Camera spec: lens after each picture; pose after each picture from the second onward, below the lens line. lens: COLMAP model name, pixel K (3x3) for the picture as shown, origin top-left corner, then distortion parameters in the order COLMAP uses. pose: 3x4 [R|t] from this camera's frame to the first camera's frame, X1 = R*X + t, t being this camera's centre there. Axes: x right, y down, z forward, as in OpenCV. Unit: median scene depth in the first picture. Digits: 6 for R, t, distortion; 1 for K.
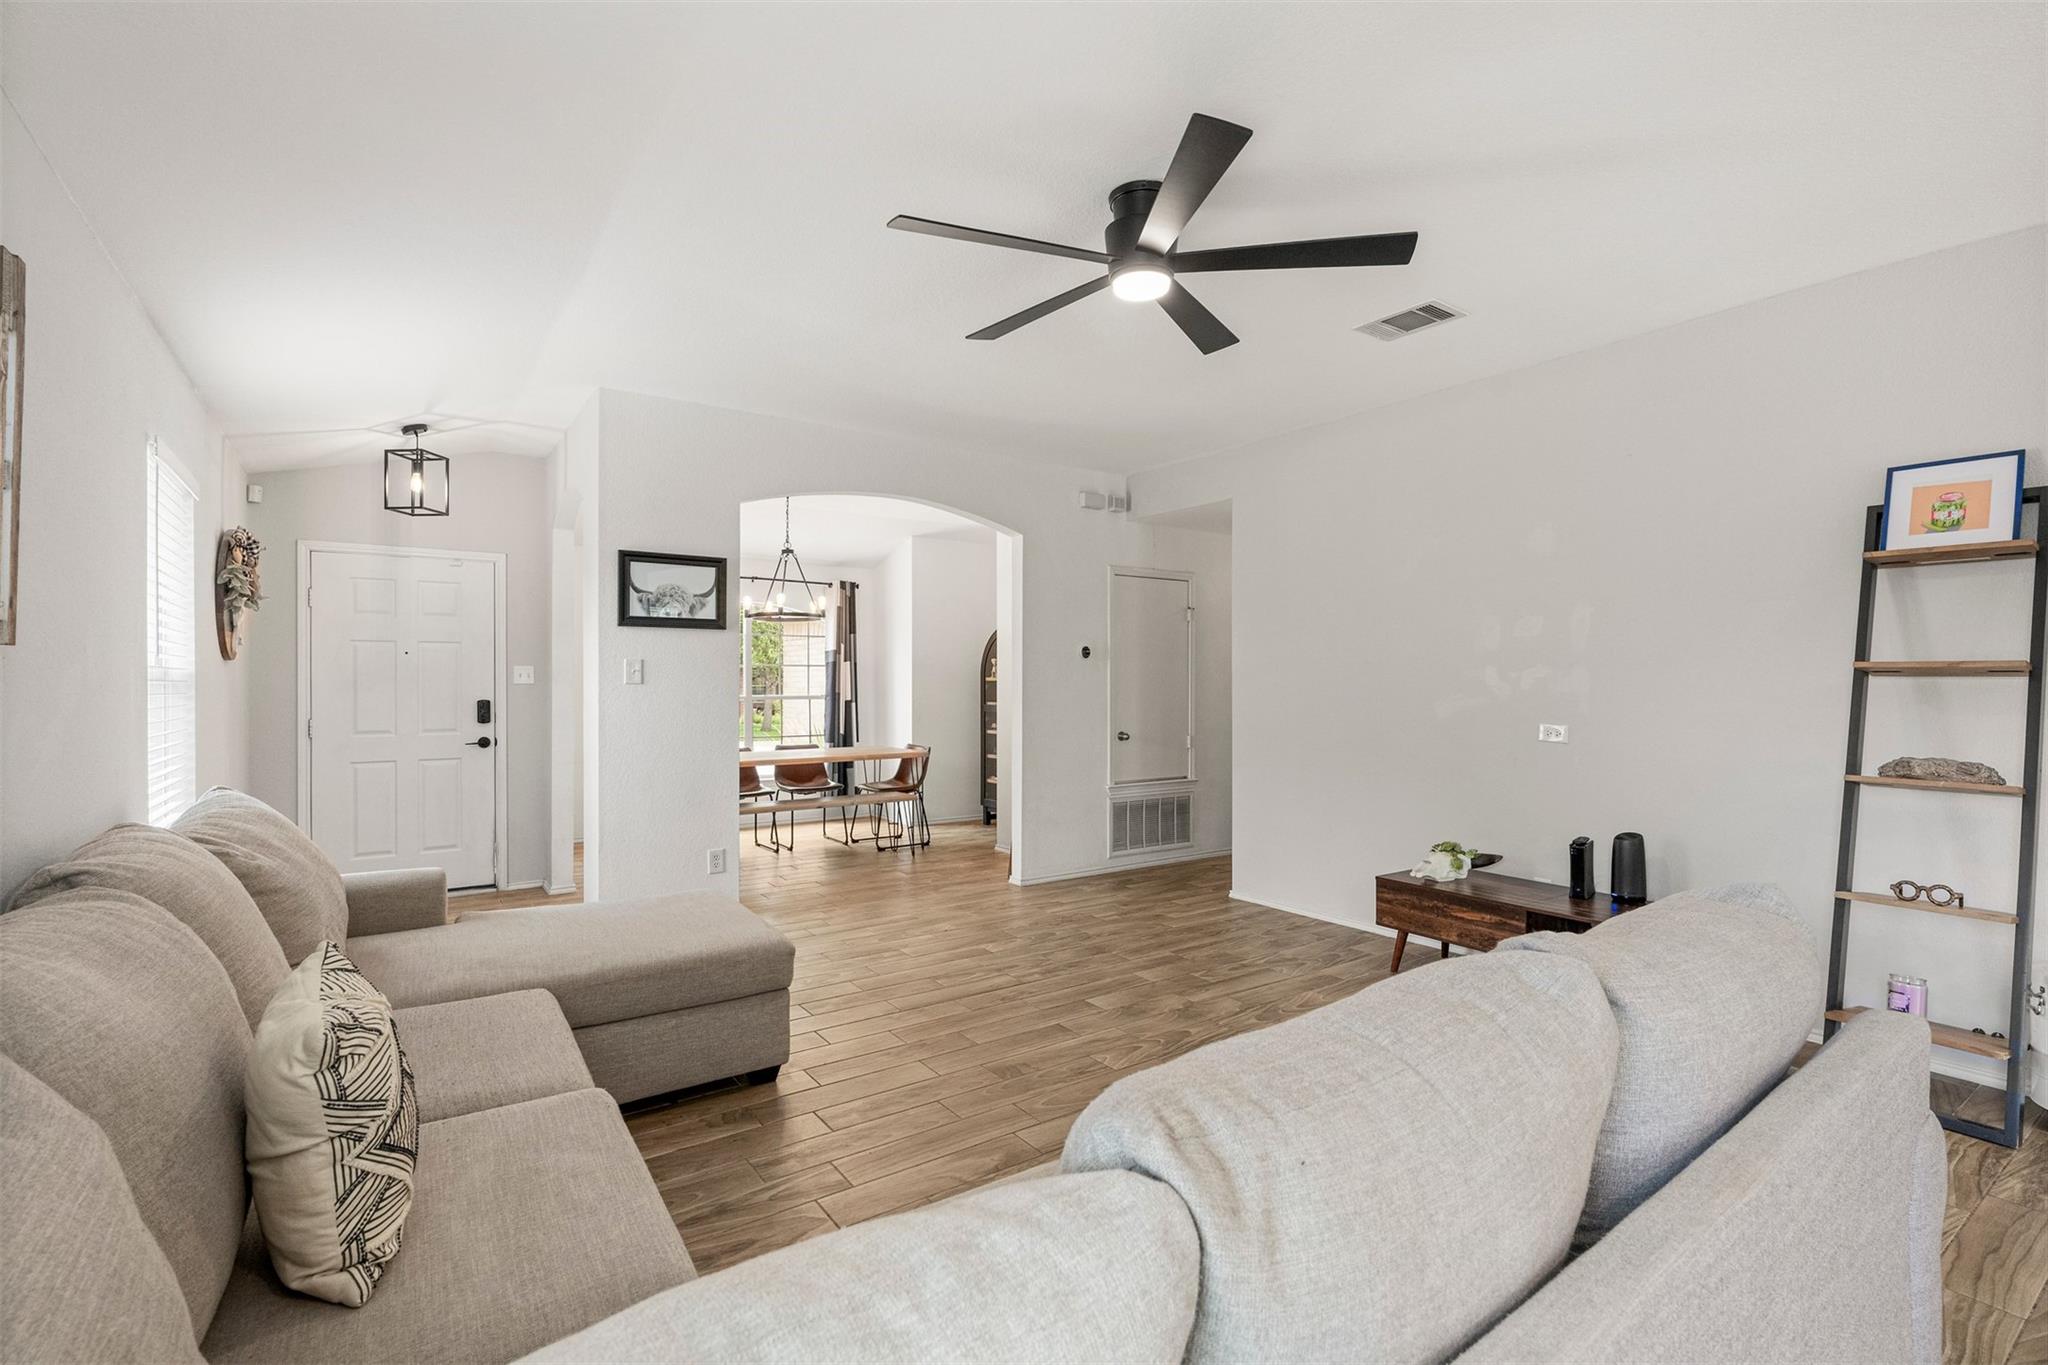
lens RADIAL K [[925.0, 0, 1023.5], [0, 925.0, 684.4], [0, 0, 1]] dist [-0.002651, 0.002193]
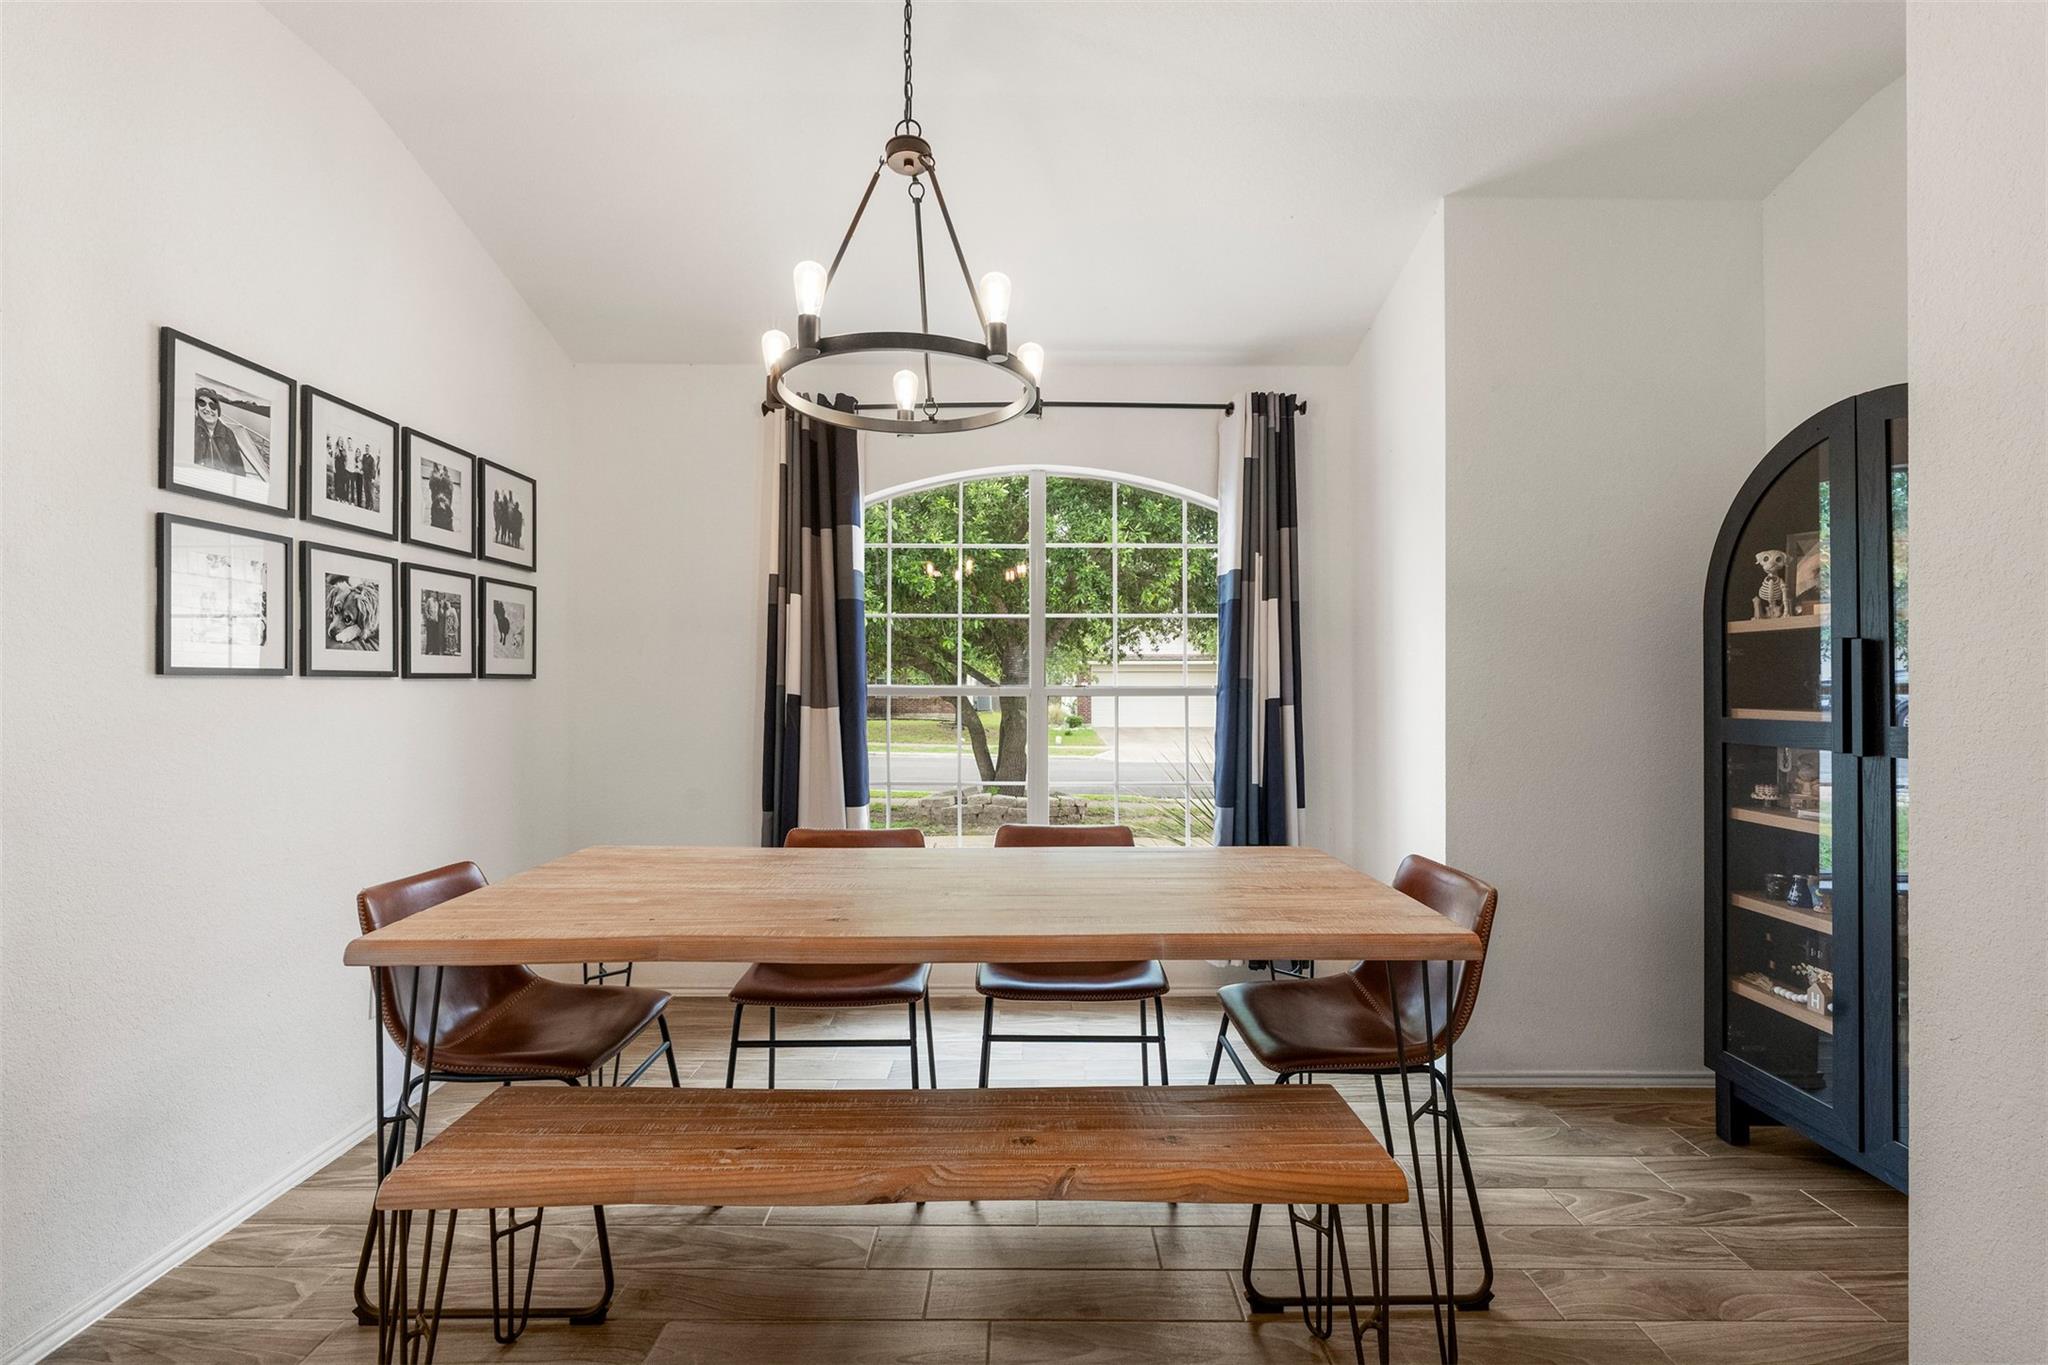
lens RADIAL K [[925.0, 0, 1023.1], [0, 925.0, 677.1], [0, 0, 1]] dist [-0.002651, 0.002193]
pose [[0.820269, -0.004816, -0.571957, -0.100247], [-0.001151, 0.999949, -0.010071, 0.022565], [0.571976, 0.008919, 0.820222, 1.156277]]
